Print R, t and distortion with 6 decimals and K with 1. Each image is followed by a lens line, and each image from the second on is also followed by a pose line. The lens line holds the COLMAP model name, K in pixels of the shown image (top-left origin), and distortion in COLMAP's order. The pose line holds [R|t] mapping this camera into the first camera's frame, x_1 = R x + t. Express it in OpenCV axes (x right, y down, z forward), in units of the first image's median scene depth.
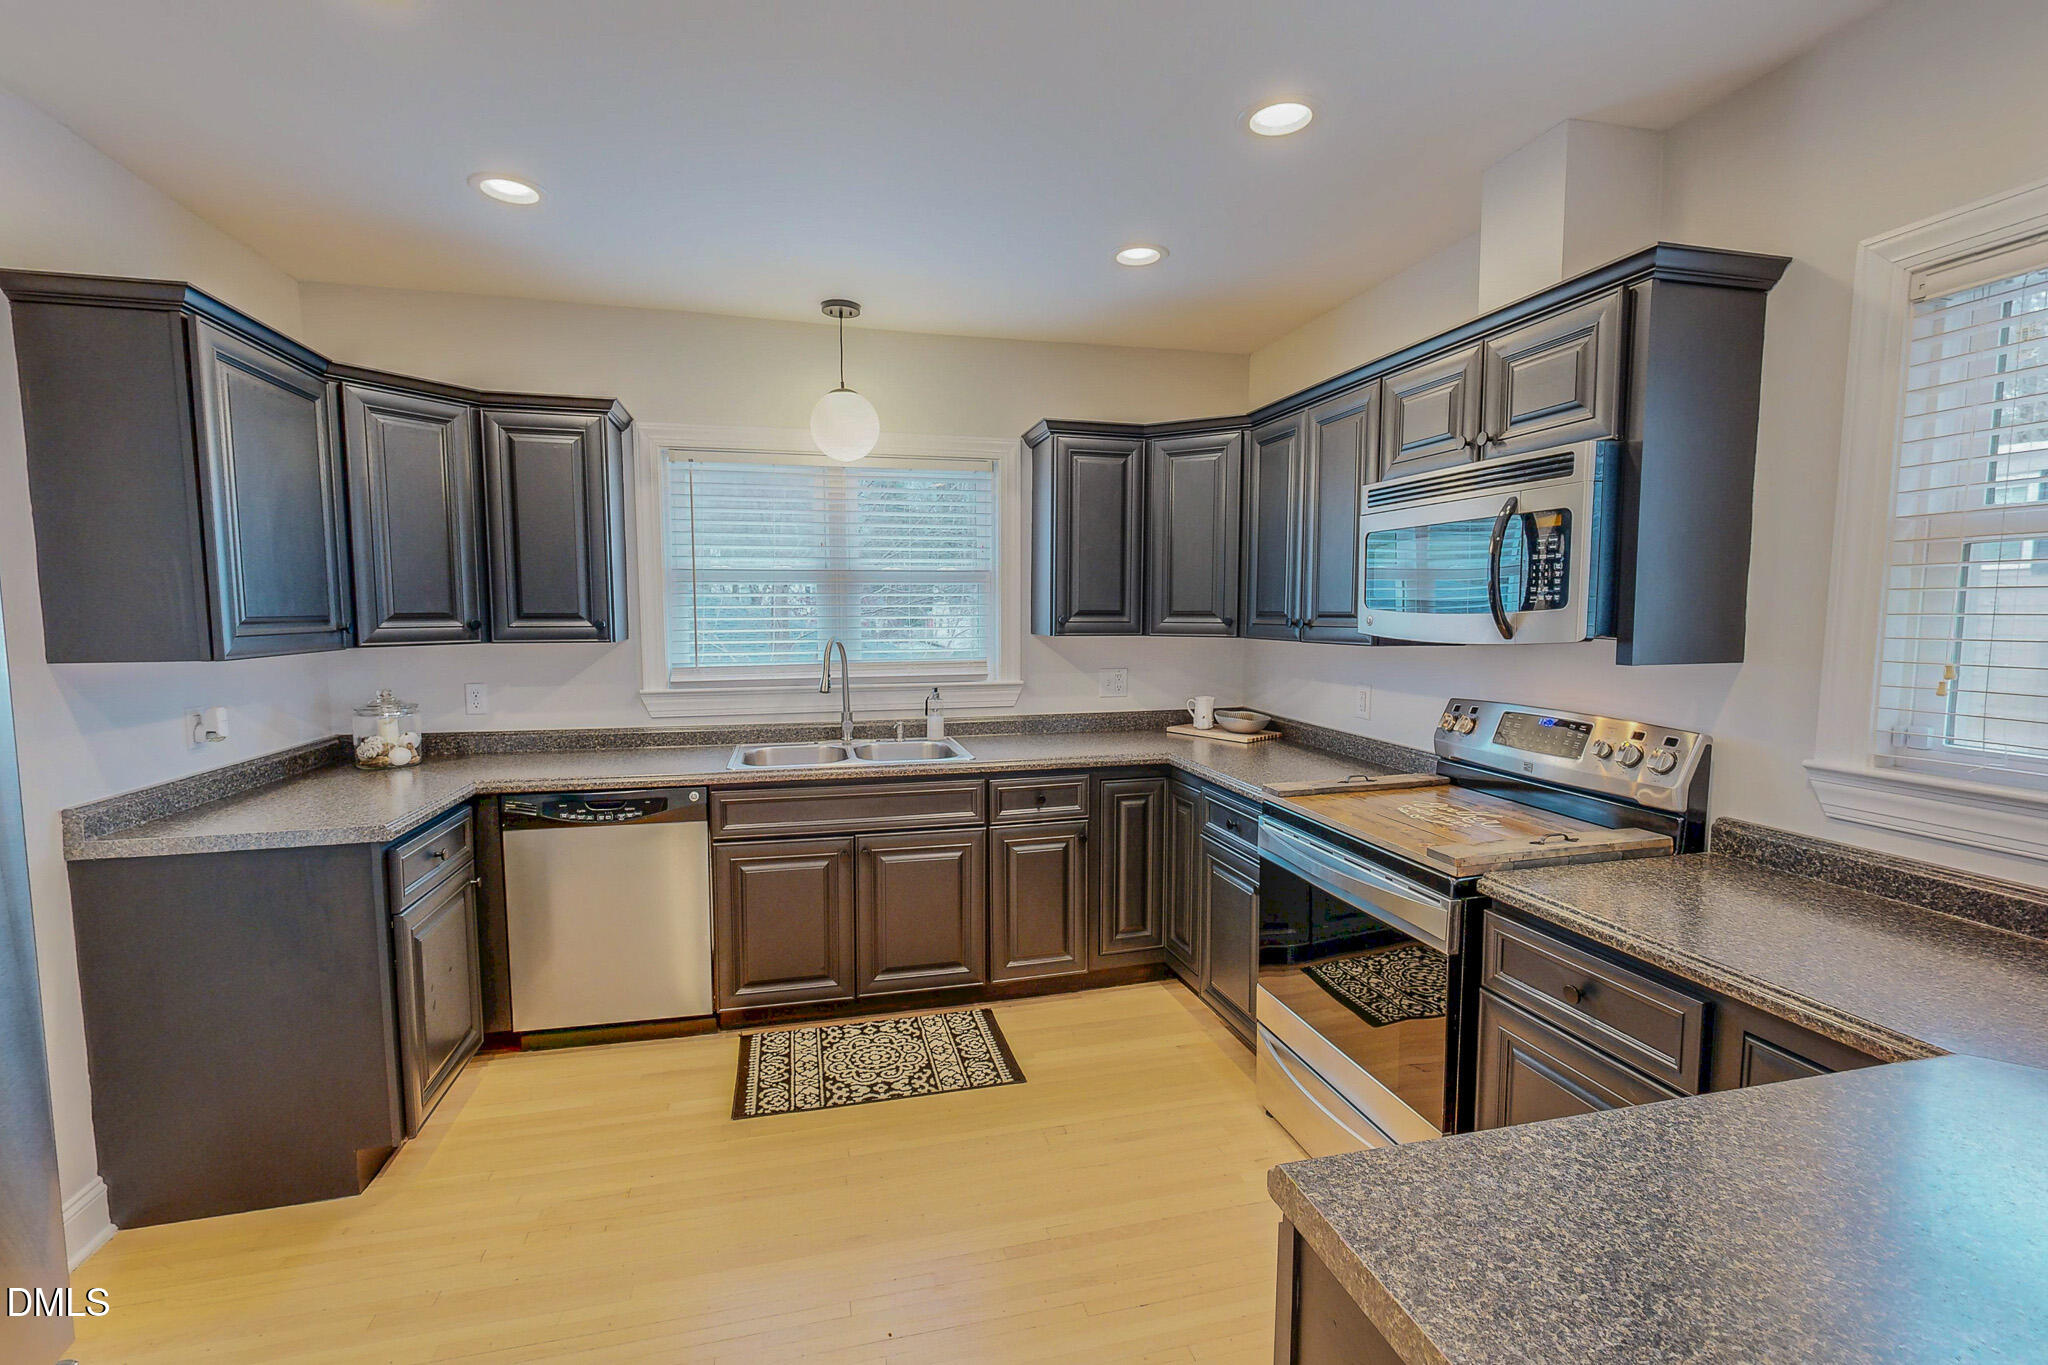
lens RADIAL K [[887.6, 0, 1024.0], [0, 887.6, 682.5], [0, 0, 1]] dist [0.001796, -0.000450]
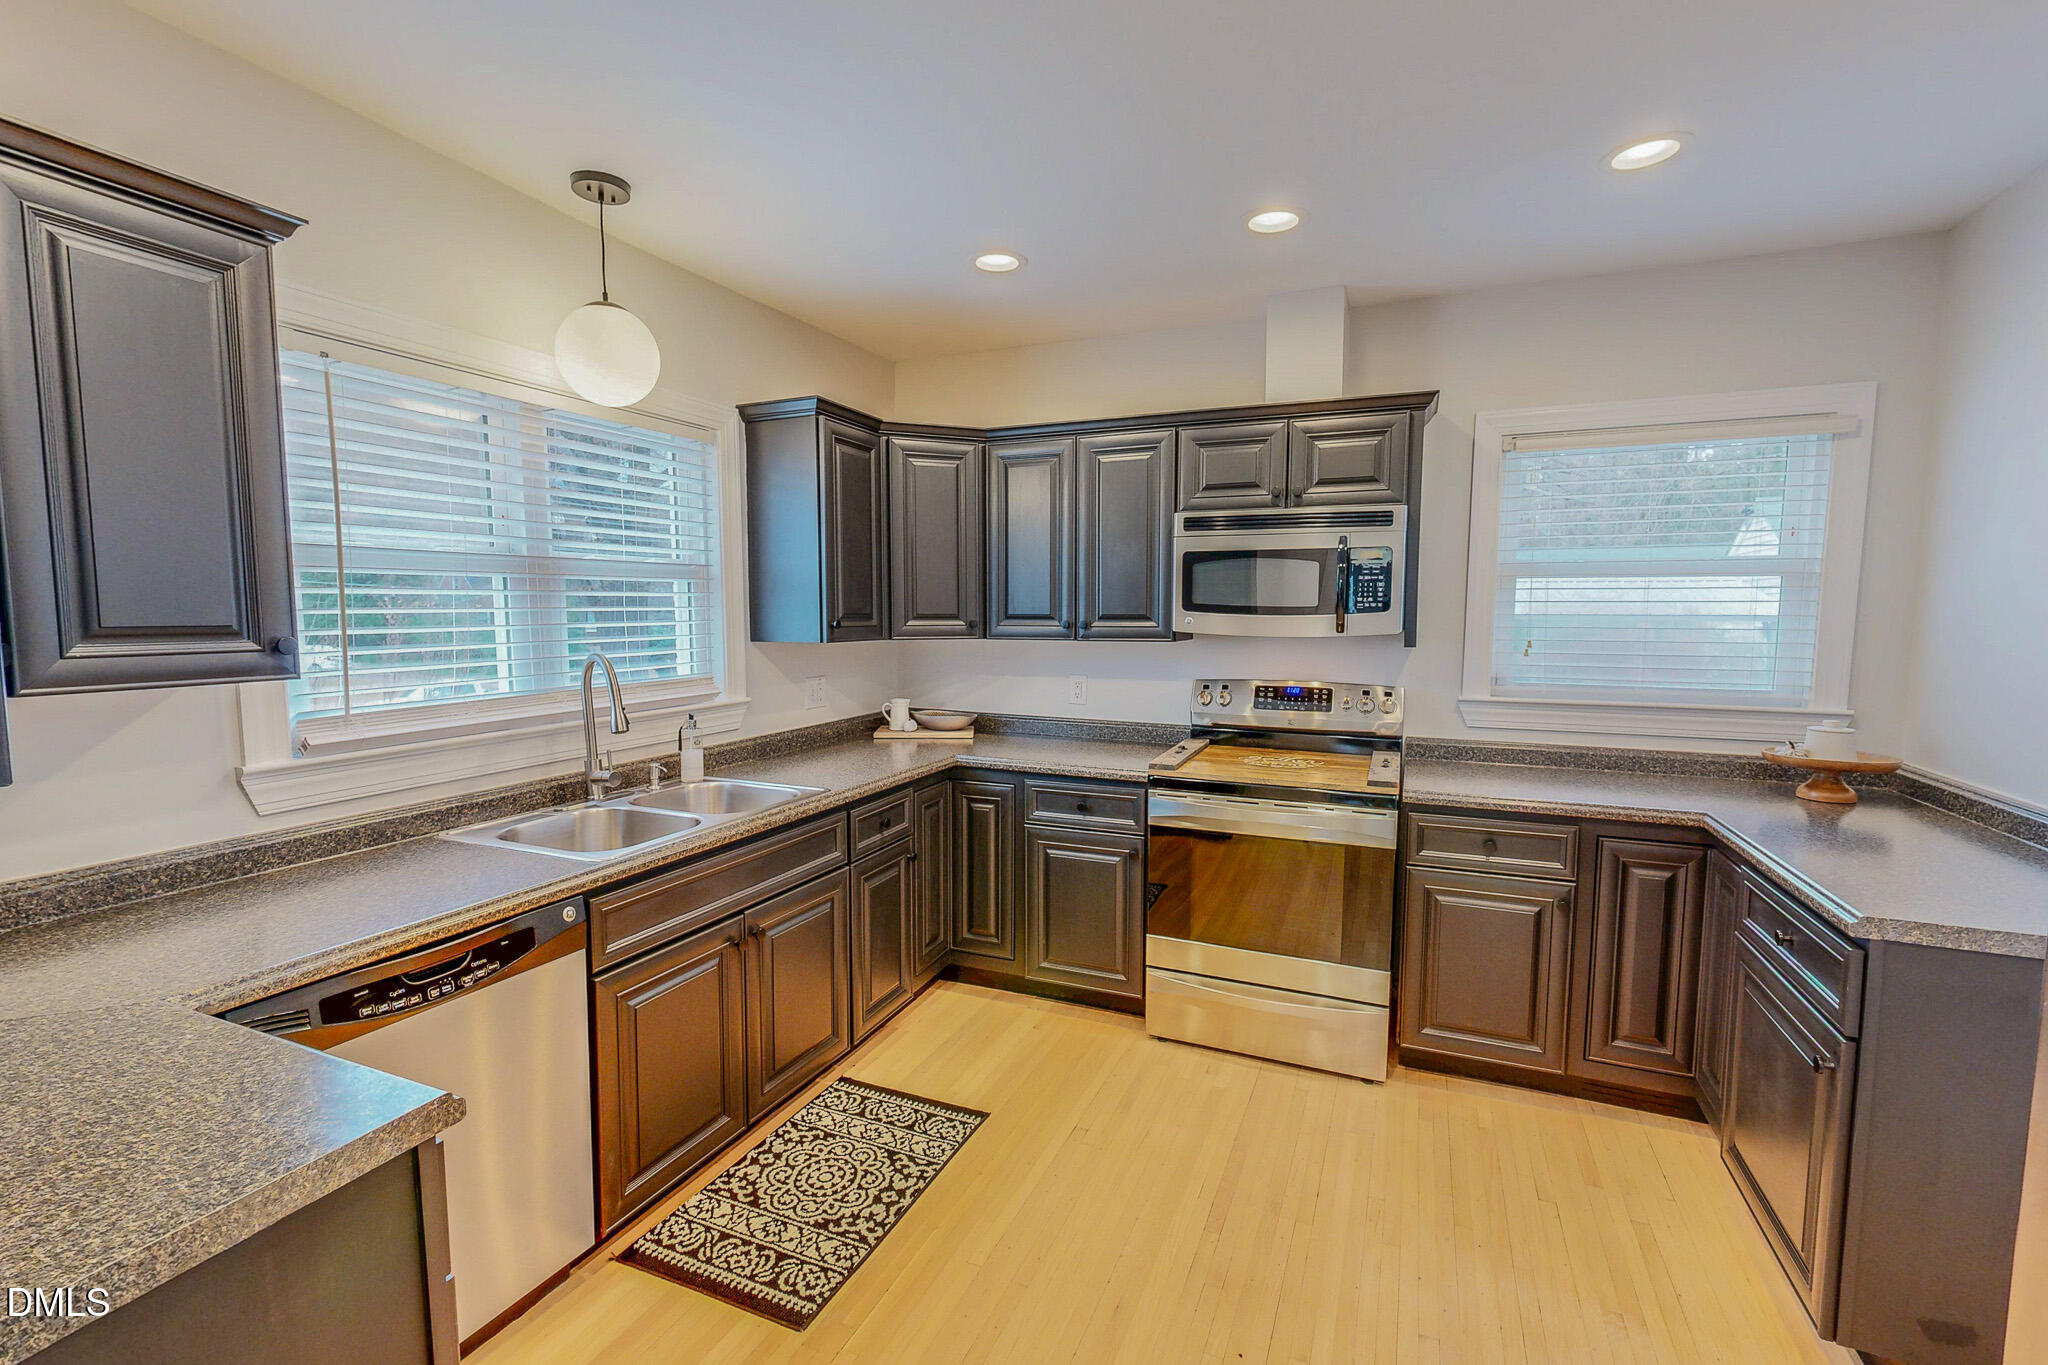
lens RADIAL K [[887.6, 0, 1024.0], [0, 887.6, 682.5], [0, 0, 1]] dist [0.001796, -0.000450]
pose [[0.622593, -0.065857, 0.779770, -0.645881], [0.065379, 0.997346, 0.032032, -0.033936], [-0.779810, 0.031038, 0.625246, 0.348060]]
